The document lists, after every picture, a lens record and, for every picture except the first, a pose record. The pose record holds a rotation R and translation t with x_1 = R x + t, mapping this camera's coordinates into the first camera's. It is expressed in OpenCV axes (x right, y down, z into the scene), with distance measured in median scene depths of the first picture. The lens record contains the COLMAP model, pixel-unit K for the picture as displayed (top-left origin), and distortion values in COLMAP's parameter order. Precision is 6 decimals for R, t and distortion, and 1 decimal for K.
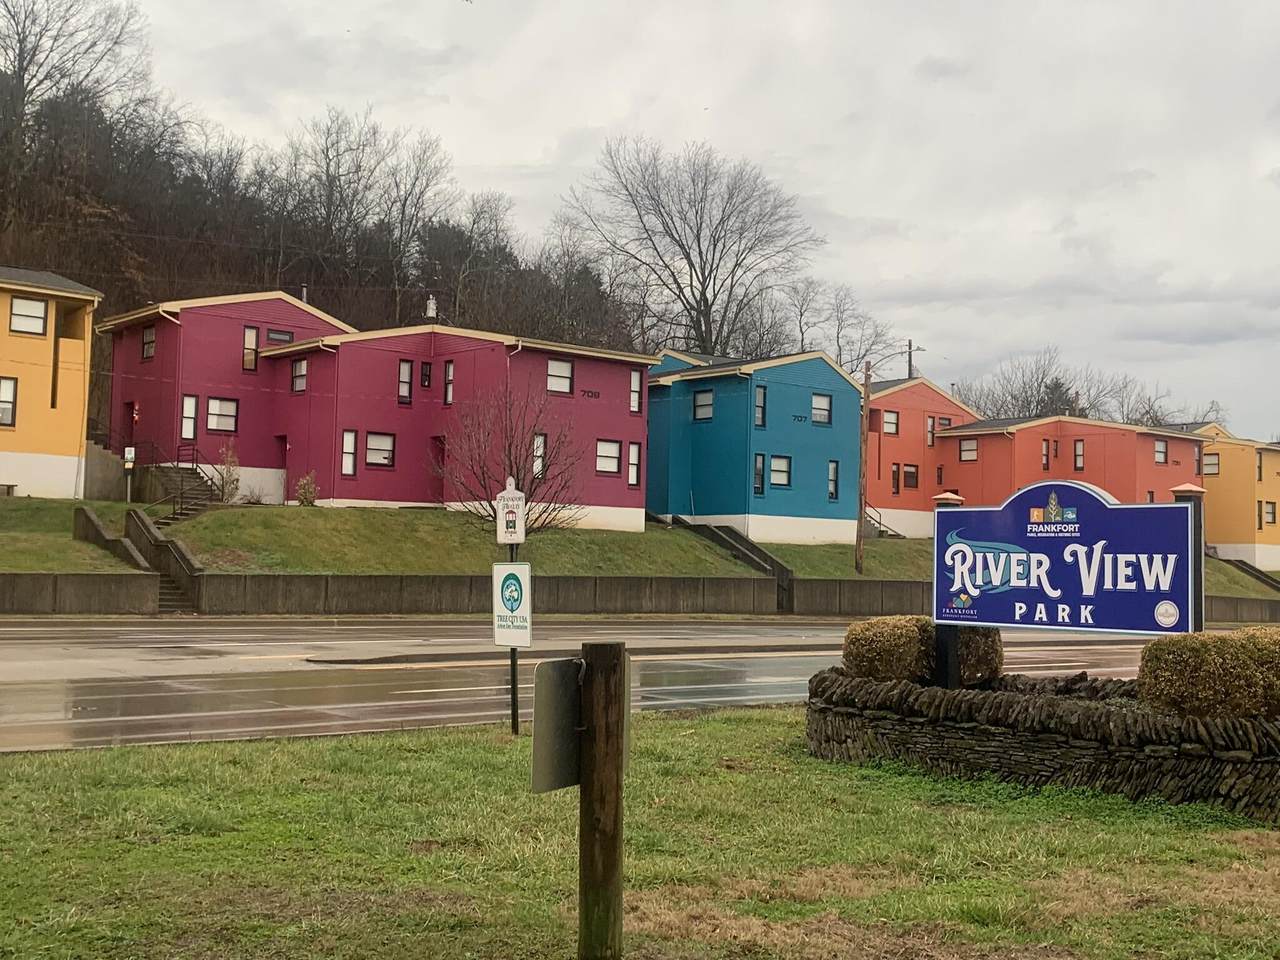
lens RADIAL K [[1519.2, 0, 640.0], [0, 1519.2, 480.0], [0, 0, 1]] dist [0.216106, -0.805692]
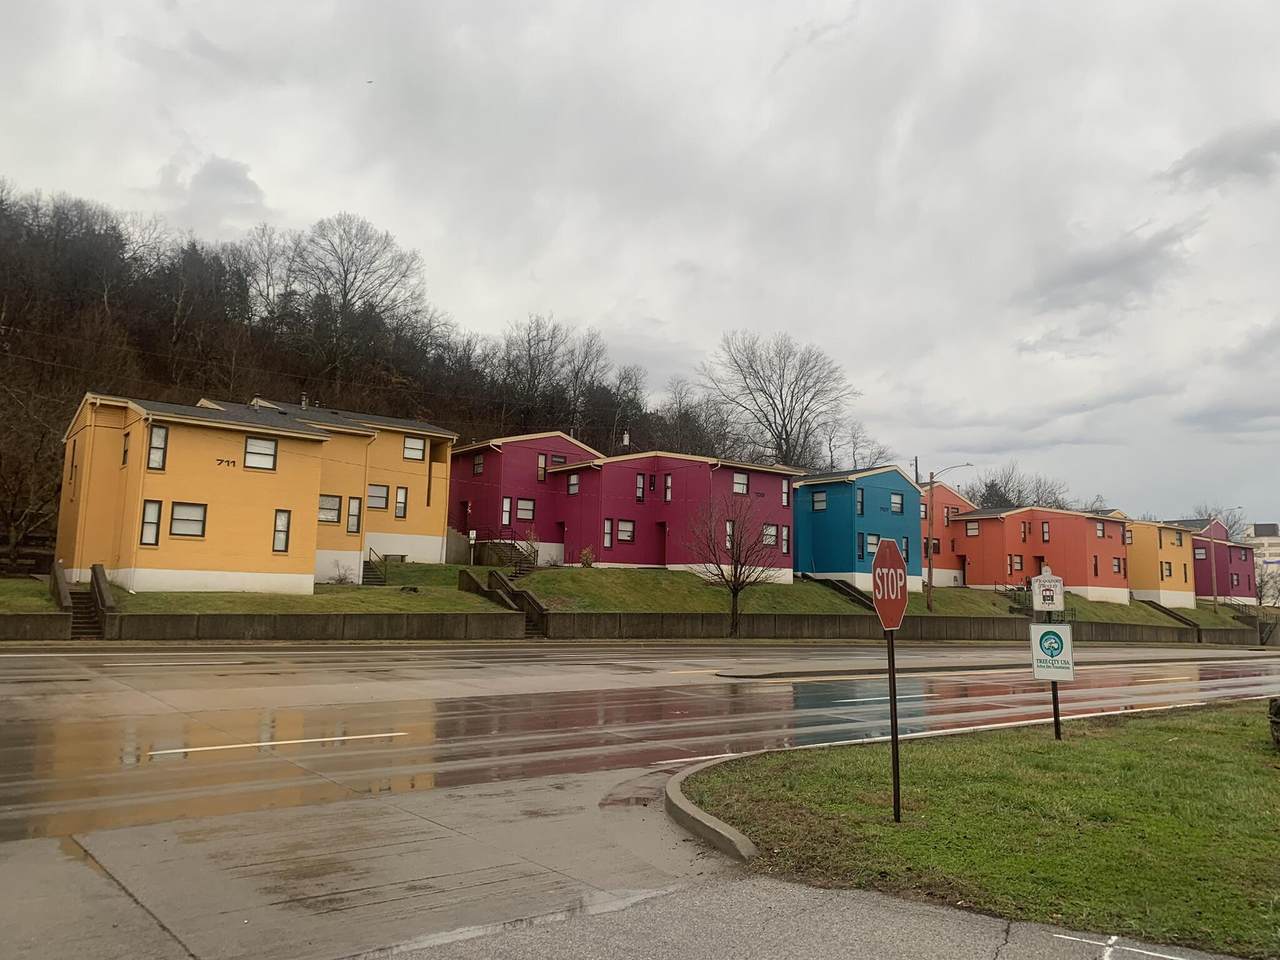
lens RADIAL K [[976.5, 0, 640.0], [0, 976.5, 480.0], [0, 0, 1]] dist [0.040527, -0.005220]
pose [[0.998932, -0.005007, -0.045940, -0.106523], [0.001960, 0.997809, -0.066127, -0.005726], [0.046170, 0.065966, 0.996753, 0.001356]]
